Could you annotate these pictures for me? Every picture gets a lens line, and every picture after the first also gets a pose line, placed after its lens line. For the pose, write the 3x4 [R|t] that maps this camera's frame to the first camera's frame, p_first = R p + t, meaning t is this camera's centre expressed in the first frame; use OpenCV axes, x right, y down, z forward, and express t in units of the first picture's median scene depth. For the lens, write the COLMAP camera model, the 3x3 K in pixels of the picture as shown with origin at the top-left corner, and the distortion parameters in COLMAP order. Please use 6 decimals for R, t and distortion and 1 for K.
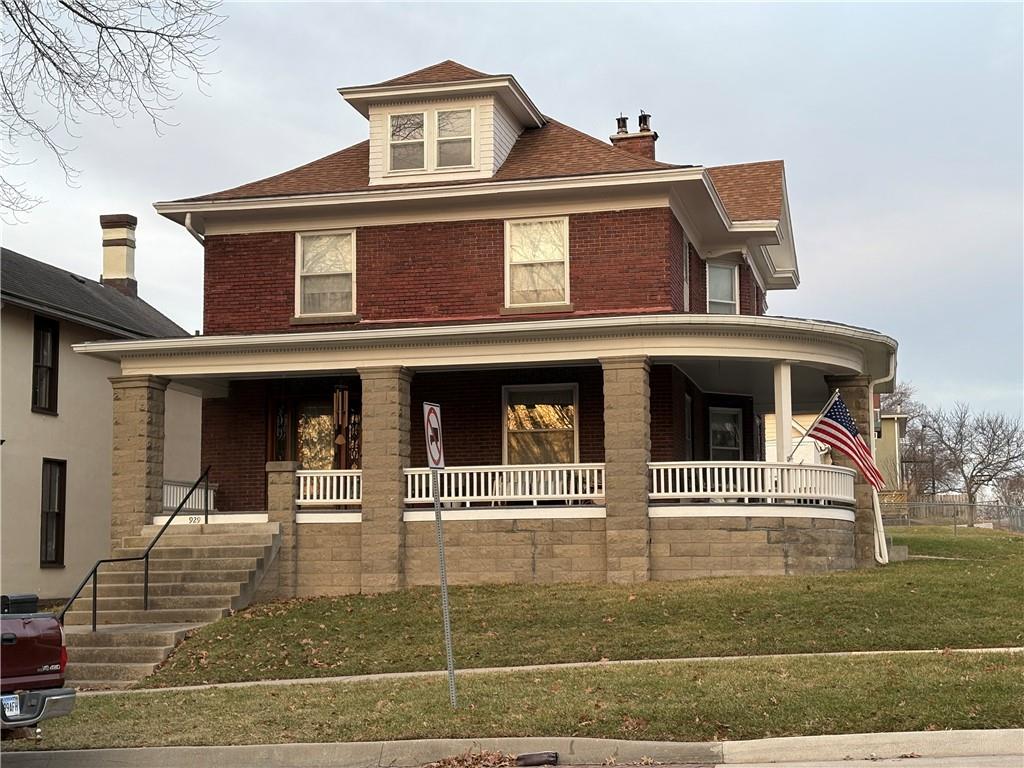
lens RADIAL K [[1511.3, 0, 512.7], [0, 1511.3, 376.6], [0, 0, 1]] dist [0.082751, 0.000000]
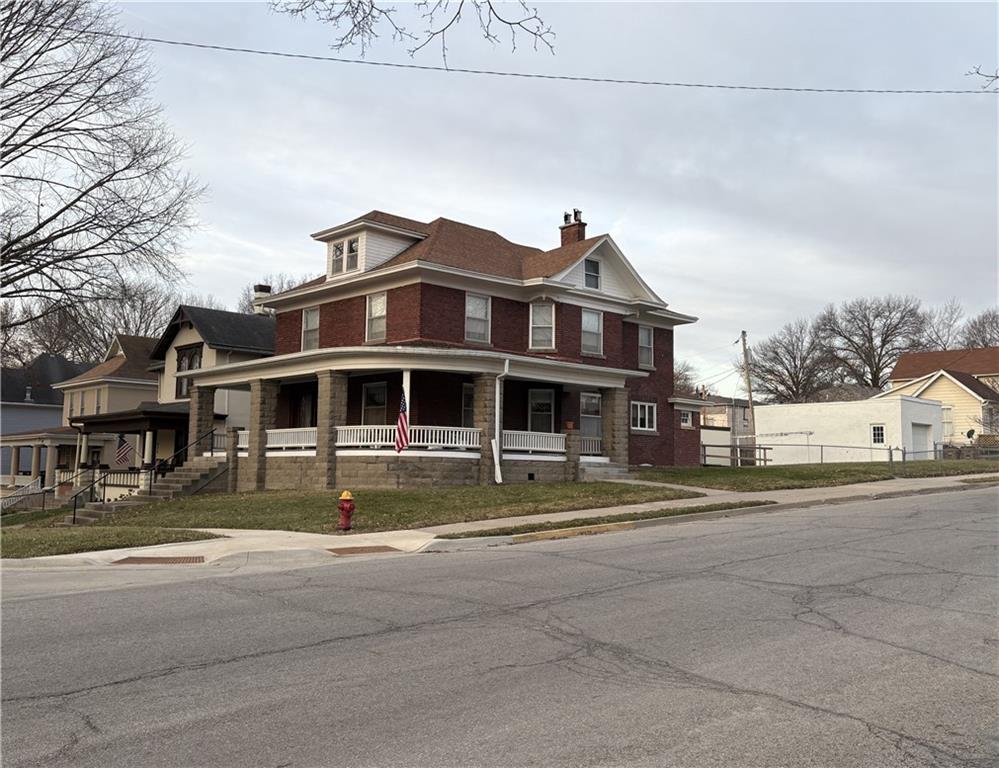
lens RADIAL K [[915.4, 0, 471.1], [0, 915.4, 368.0], [0, 0, 1]] dist [0.065251, 0.000000]
pose [[0.837652, -0.041821, -0.544601, 0.821895], [0.048096, 0.998839, -0.002726, -0.004969], [0.544083, -0.023910, 0.838691, 0.129946]]
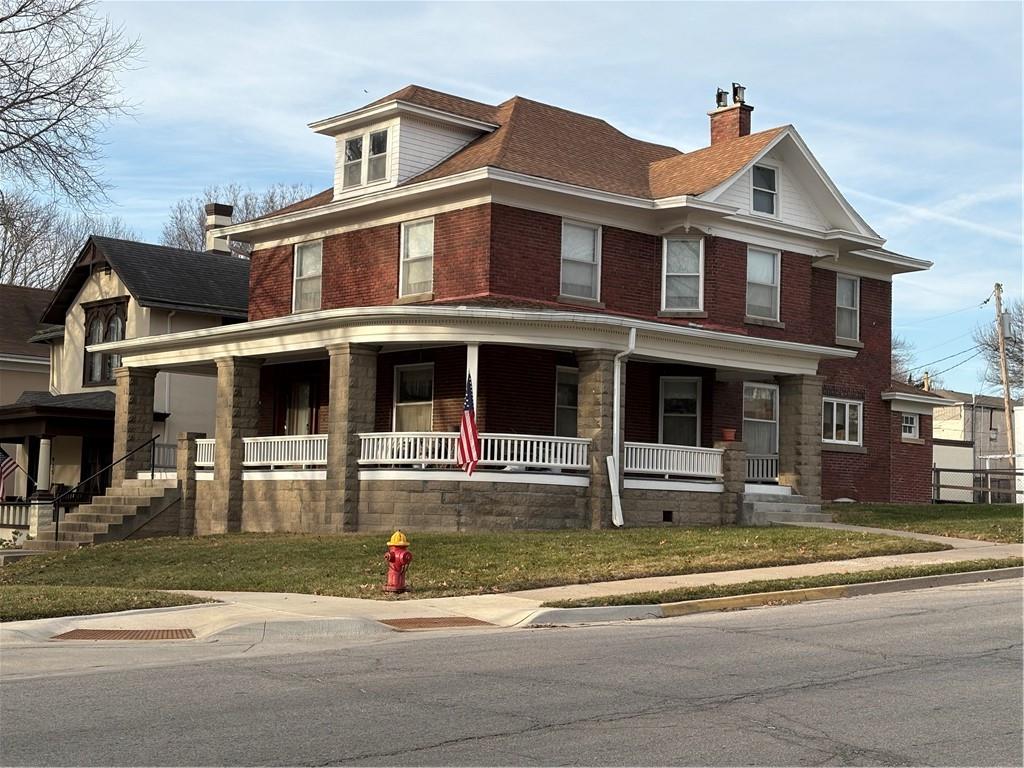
lens RADIAL K [[1511.3, 0, 515.6], [0, 1511.3, 390.1], [0, 0, 1]] dist [0.082751, 0.000000]
pose [[0.831552, -0.017063, -0.555185, 0.815503], [0.040157, 0.998759, 0.029450, -0.006677], [0.553994, -0.046783, 0.831205, 0.082975]]
